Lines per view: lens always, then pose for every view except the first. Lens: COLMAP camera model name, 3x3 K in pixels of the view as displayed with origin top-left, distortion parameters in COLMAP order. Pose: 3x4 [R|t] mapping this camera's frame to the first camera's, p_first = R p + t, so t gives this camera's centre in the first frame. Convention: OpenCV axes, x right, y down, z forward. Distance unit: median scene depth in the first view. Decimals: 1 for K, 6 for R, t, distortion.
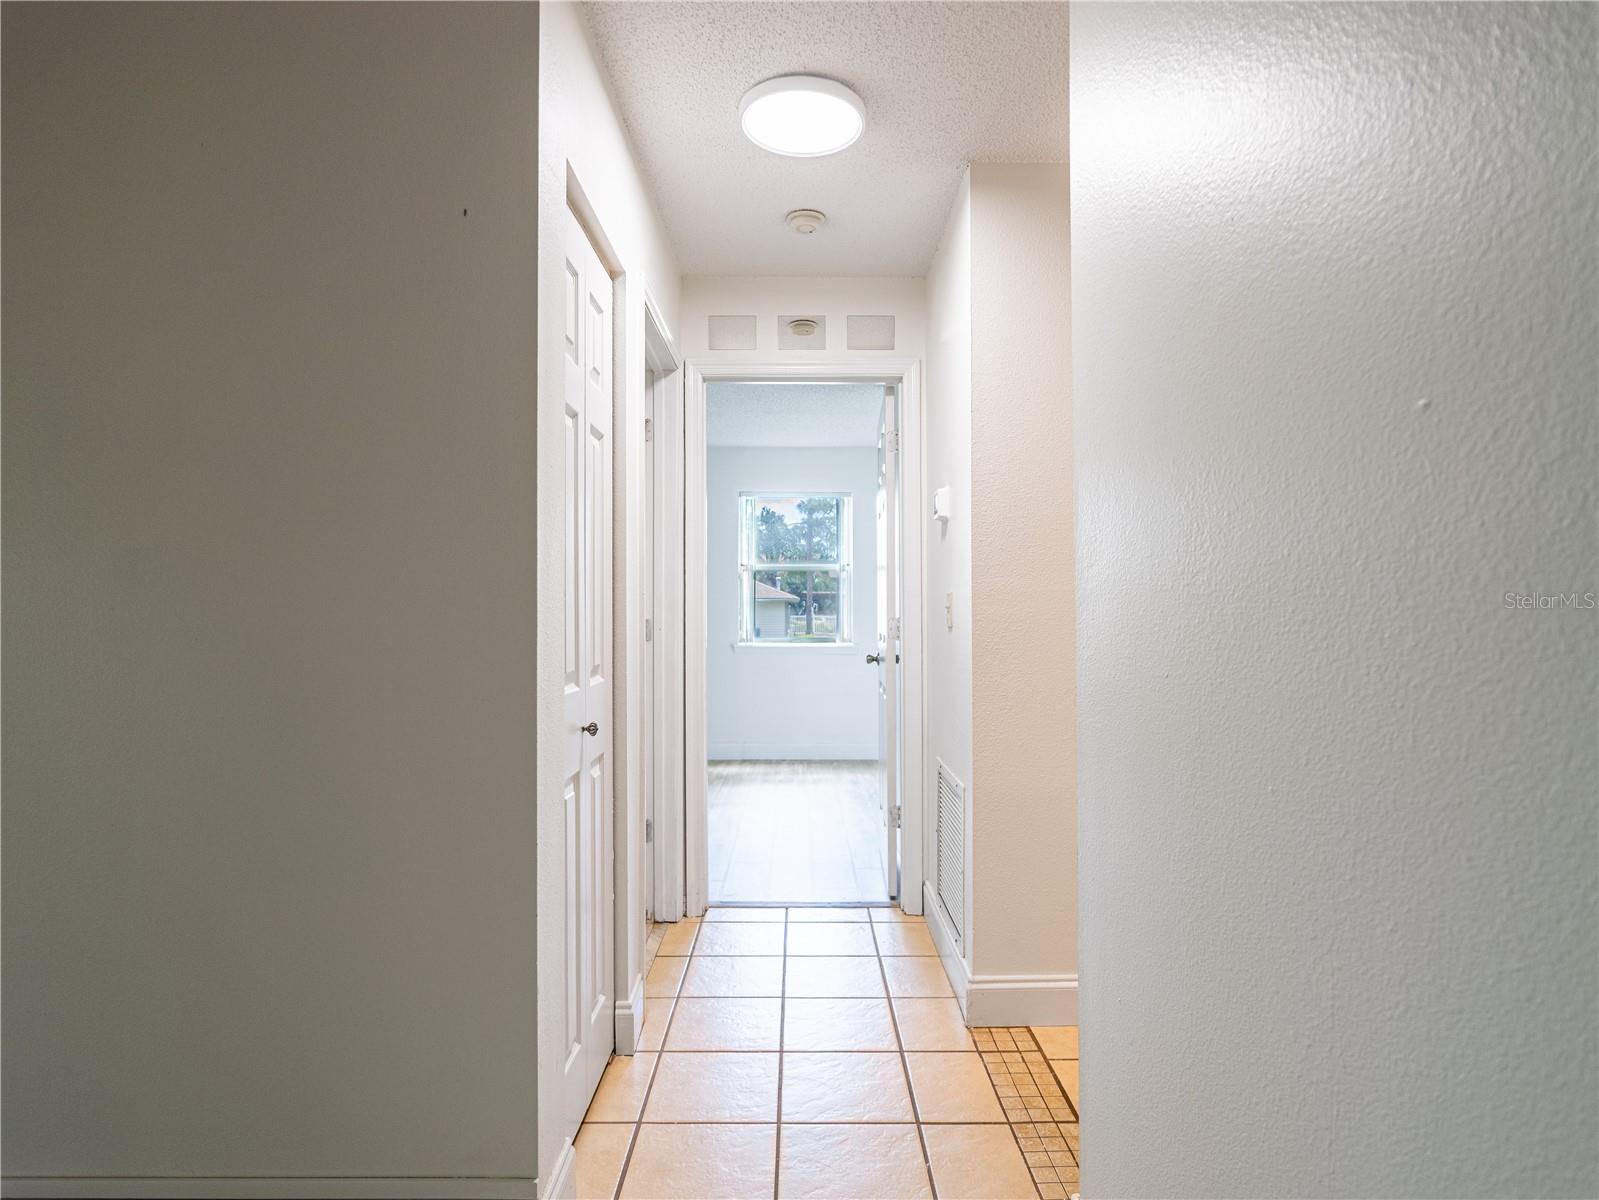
lens RADIAL K [[867.4, 0, 800.1], [0, 867.4, 605.8], [0, 0, 1]] dist [-0.010704, 0.003463]
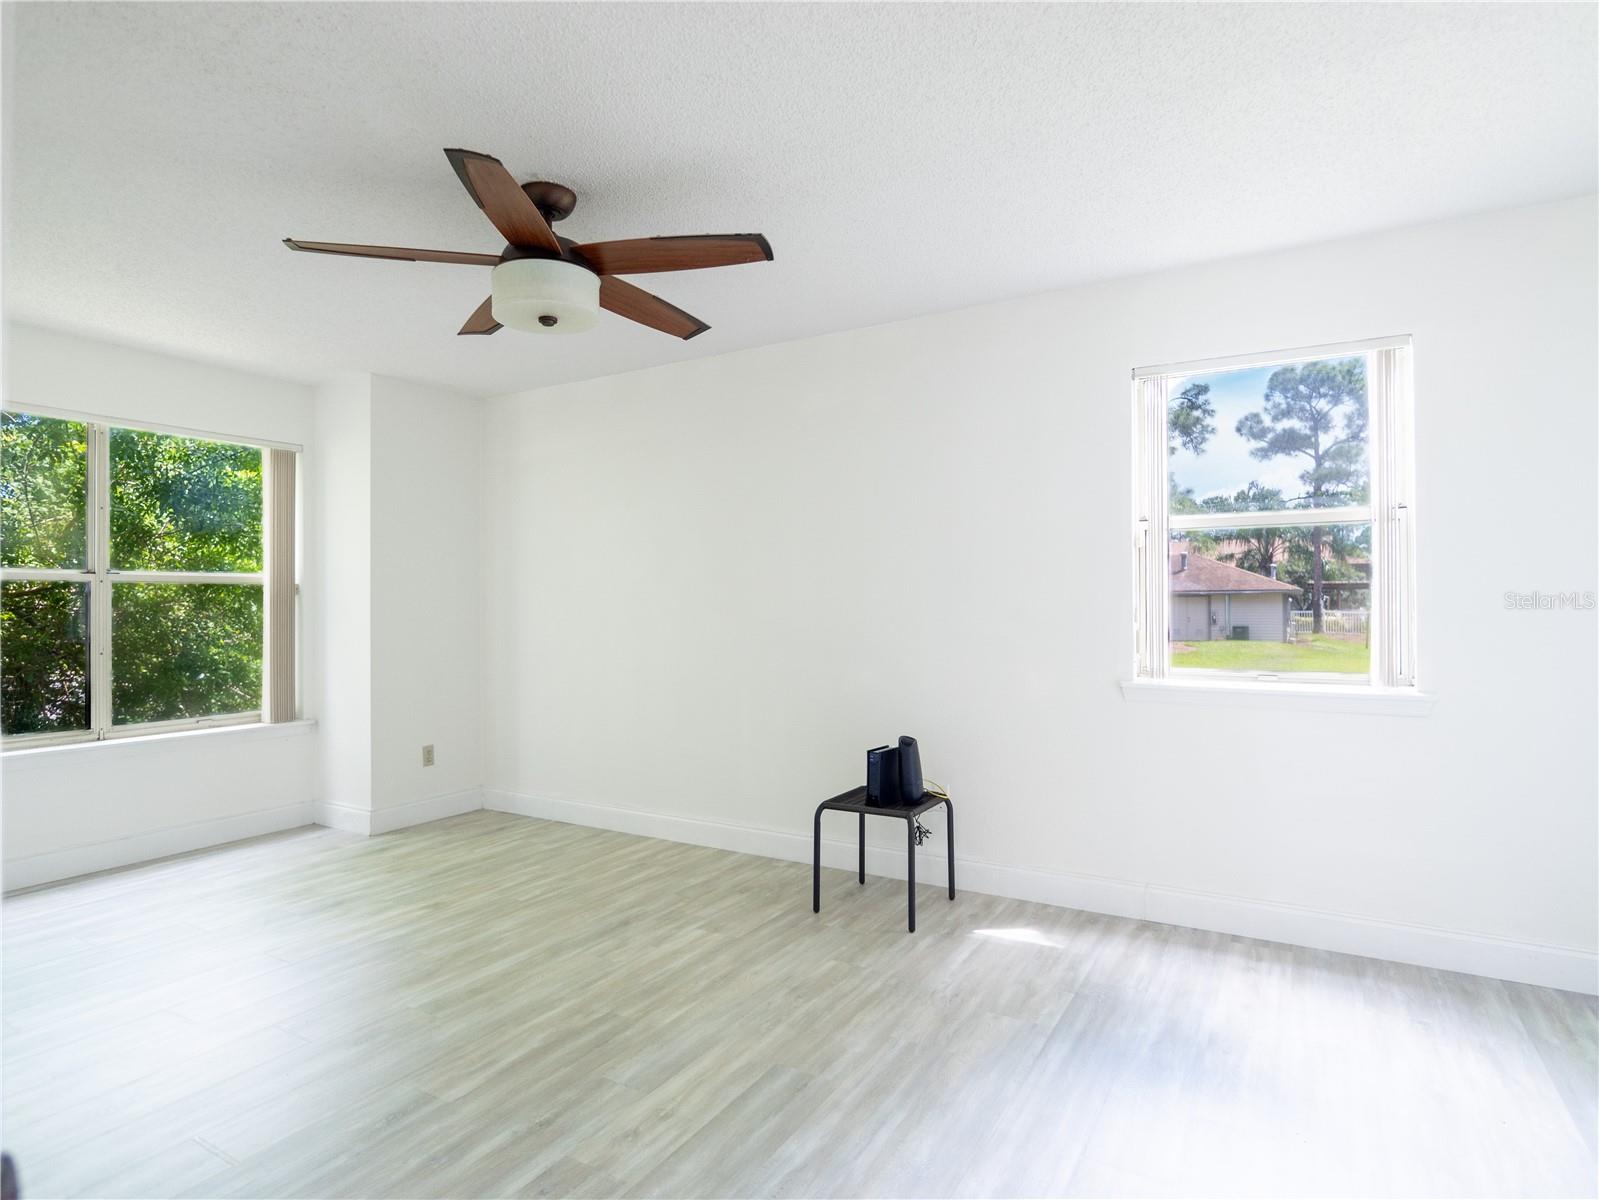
lens RADIAL K [[867.4, 0, 793.1], [0, 867.4, 600.1], [0, 0, 1]] dist [-0.010704, 0.003463]
pose [[0.859992, -0.003395, -0.510295, 0.013056], [0.003643, 0.999993, -0.000514, -0.001670], [0.510294, -0.001417, 0.859999, 0.477525]]
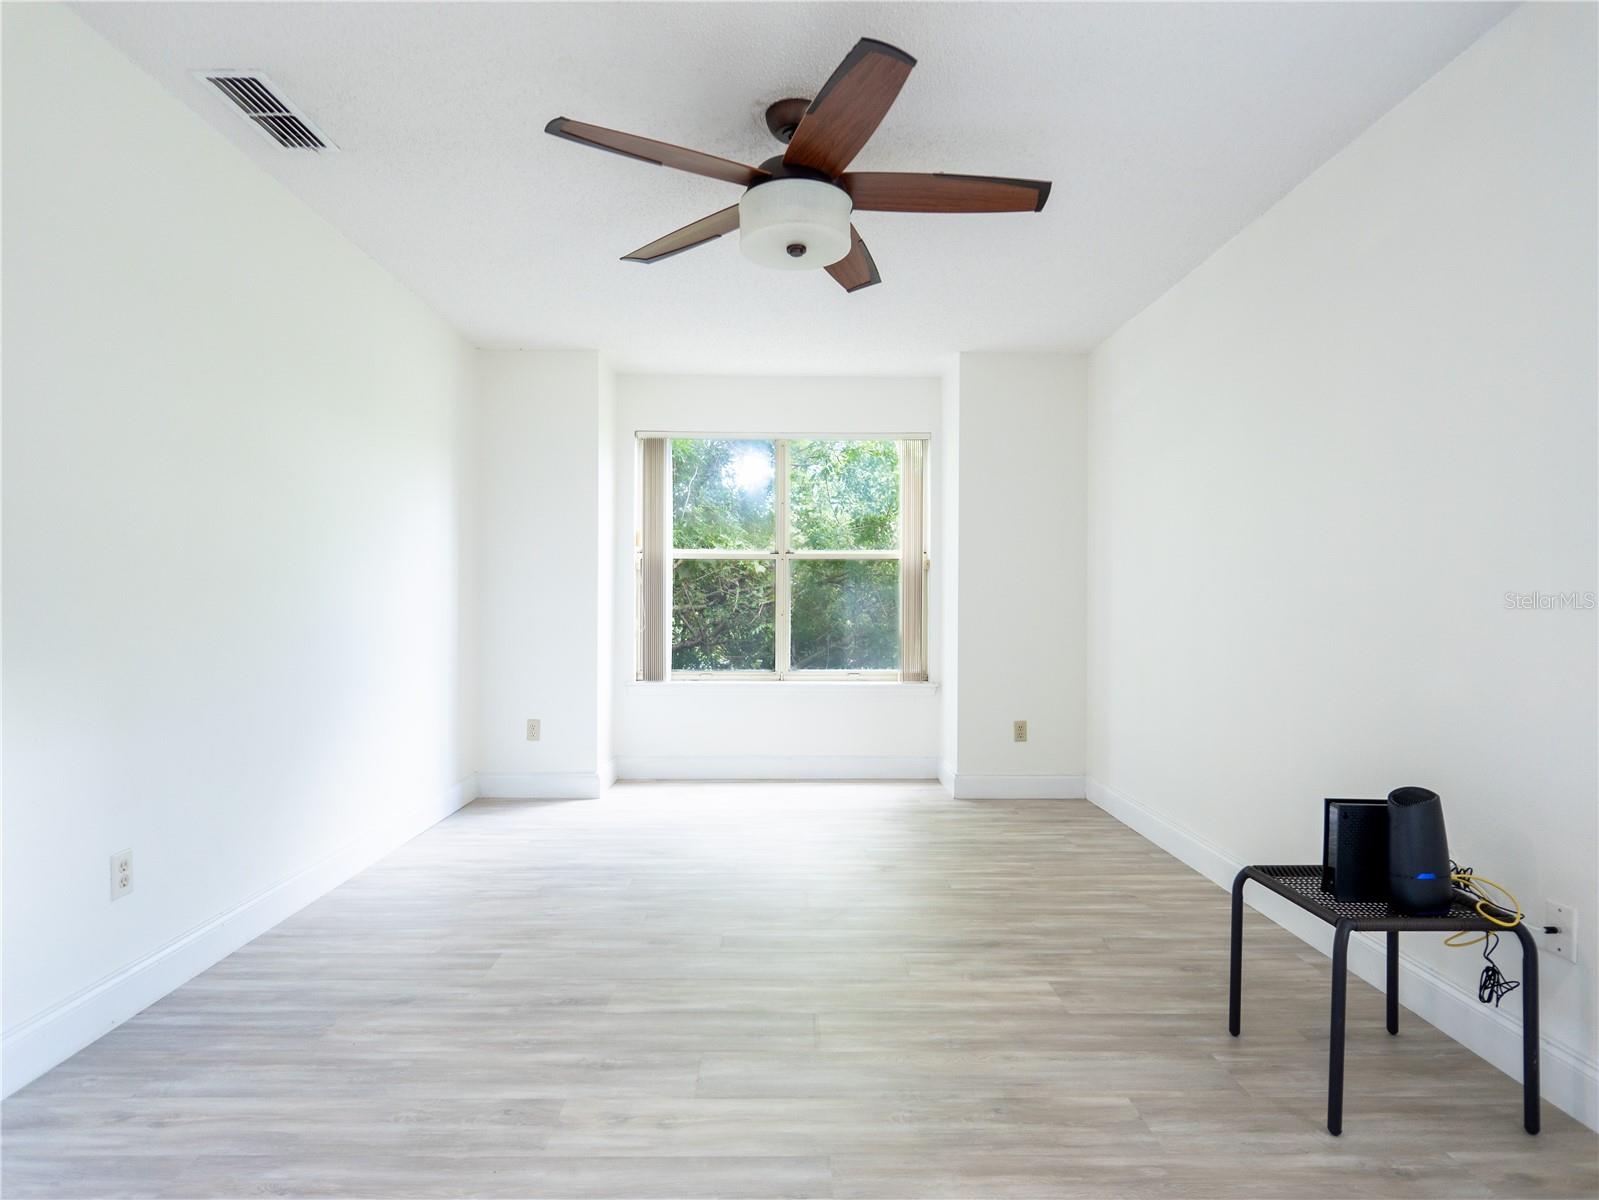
lens RADIAL K [[867.4, 0, 802.3], [0, 867.4, 598.3], [0, 0, 1]] dist [-0.010704, 0.003463]
pose [[0.021498, 0.002256, -0.999766, 0.089632], [-0.002269, 0.999995, 0.002208, 0.018958], [0.999766, 0.002221, 0.021503, 0.773825]]
